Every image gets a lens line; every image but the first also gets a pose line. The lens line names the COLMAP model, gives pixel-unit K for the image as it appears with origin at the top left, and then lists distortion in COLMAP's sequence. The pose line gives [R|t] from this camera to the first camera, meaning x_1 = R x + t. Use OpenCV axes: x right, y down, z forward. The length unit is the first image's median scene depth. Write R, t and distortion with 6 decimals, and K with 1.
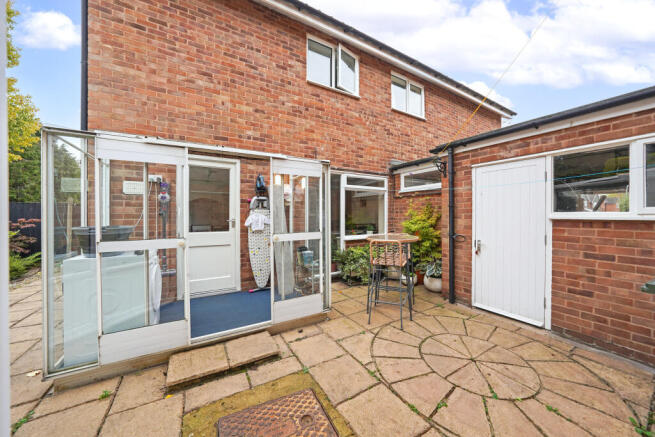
lens RADIAL K [[229.2, 0, 324.3], [0, 229.2, 217.1], [0, 0, 1]] dist [-0.015079, 0.000718]
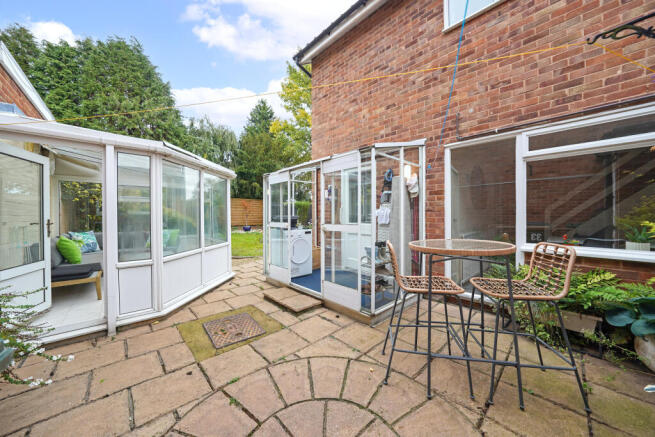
lens RADIAL K [[229.2, 0, 323.4], [0, 229.2, 216.1], [0, 0, 1]] dist [-0.015079, 0.000718]
pose [[0.222322, 0.011957, -0.974900, 0.824294], [-0.001848, 0.999928, 0.011842, 0.014982], [0.974972, -0.000831, 0.222328, 0.622097]]
